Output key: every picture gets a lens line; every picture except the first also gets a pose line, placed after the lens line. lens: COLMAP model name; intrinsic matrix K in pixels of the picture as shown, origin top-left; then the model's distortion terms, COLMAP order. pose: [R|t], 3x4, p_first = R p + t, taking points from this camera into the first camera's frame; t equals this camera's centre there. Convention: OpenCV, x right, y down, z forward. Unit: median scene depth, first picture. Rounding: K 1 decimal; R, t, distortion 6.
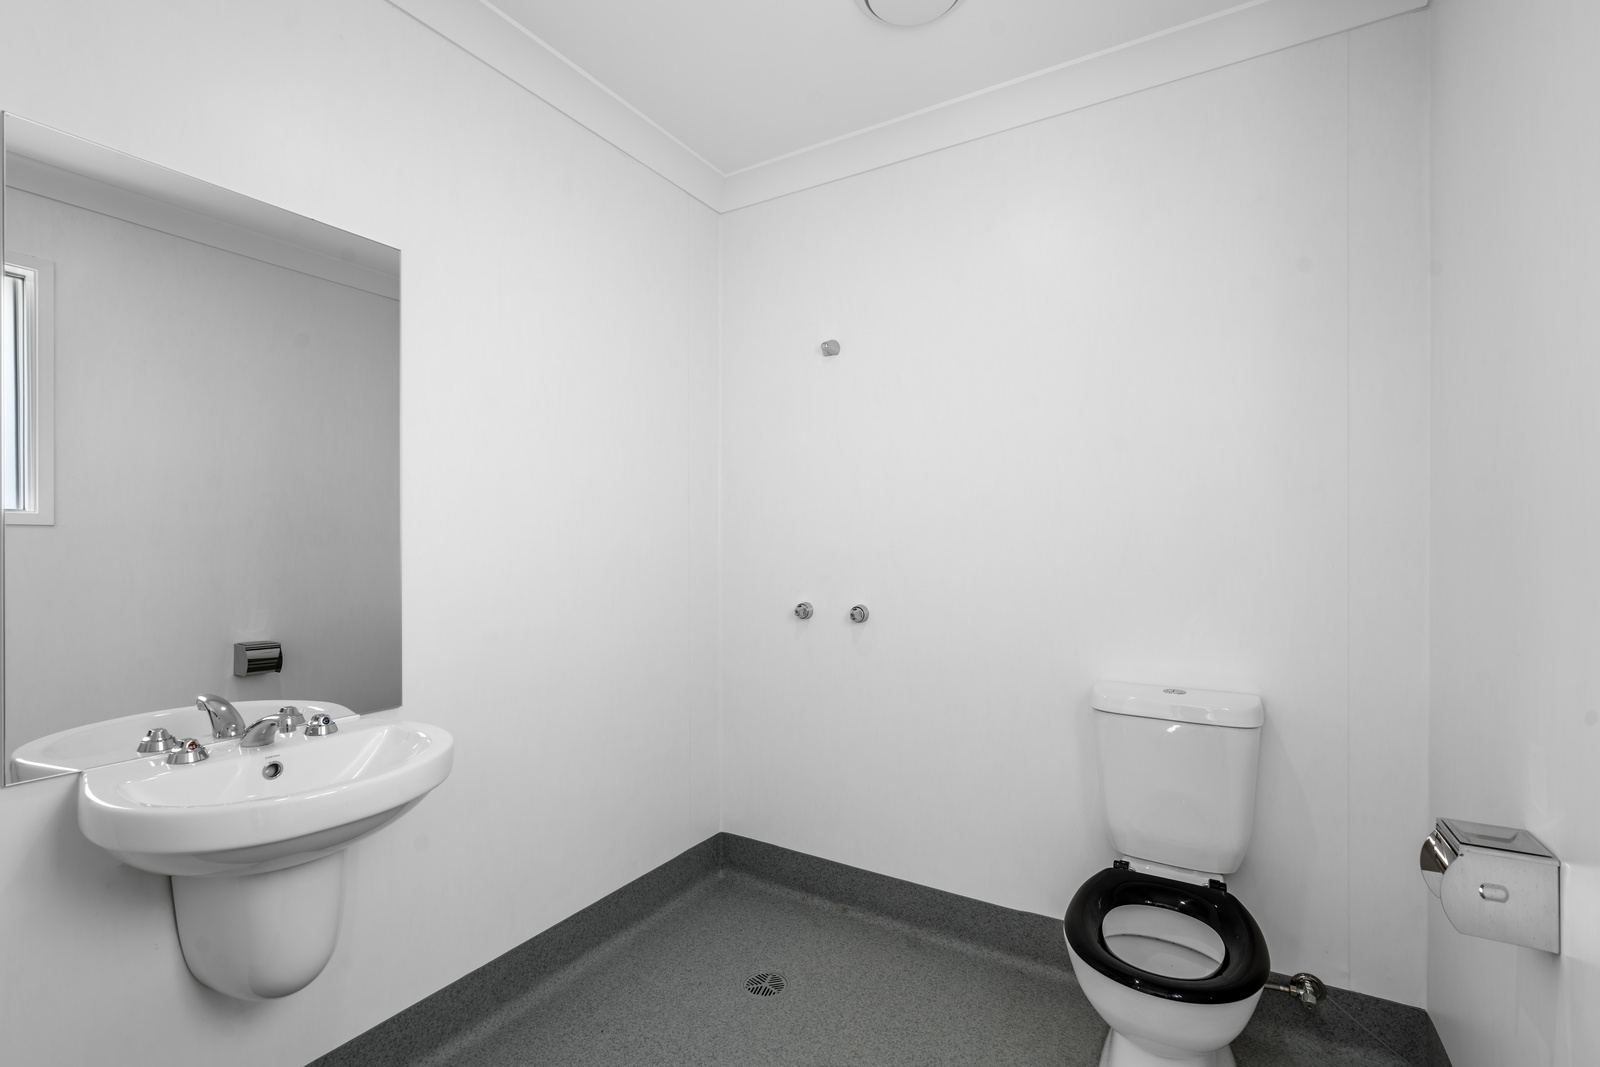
lens RADIAL K [[726.6, 0, 791.9], [0, 726.6, 542.8], [0, 0, 1]] dist [-0.012247, 0.002477]
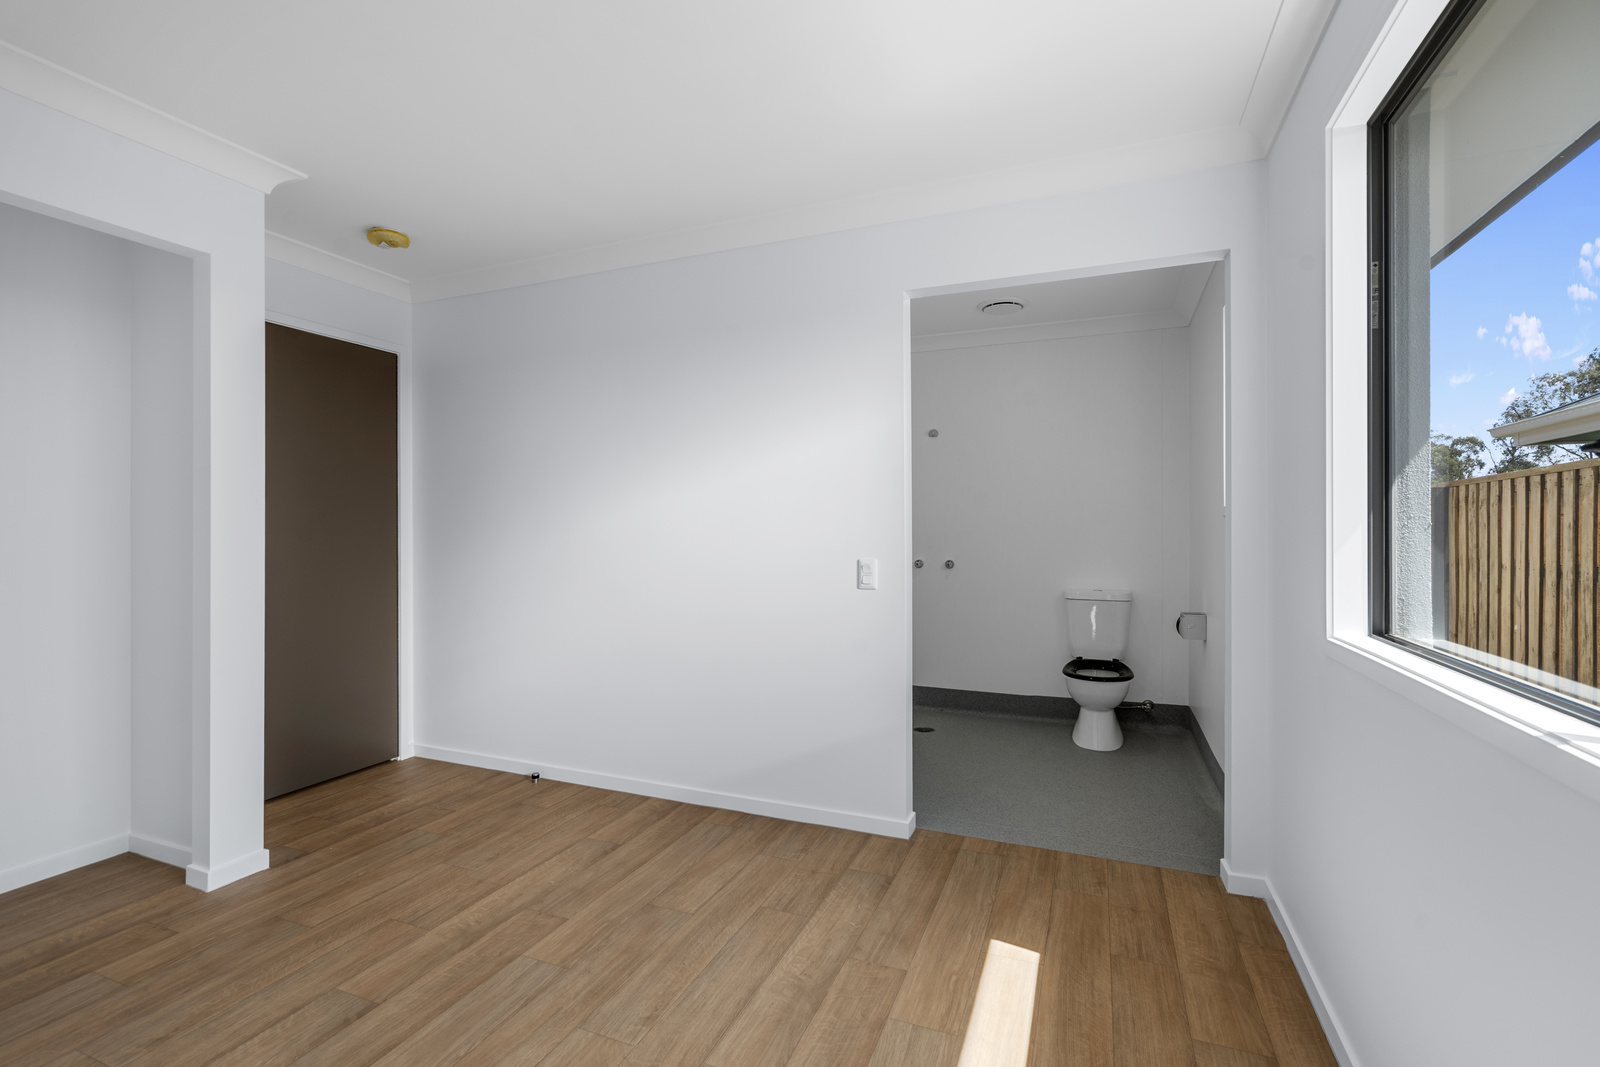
lens RADIAL K [[726.6, 0, 797.1], [0, 726.6, 524.3], [0, 0, 1]] dist [-0.012247, 0.002477]
pose [[0.988506, -0.000302, 0.151181, -0.991138], [0.001770, 0.999953, -0.009577, 0.005150], [-0.151171, 0.009735, 0.988460, -1.493332]]
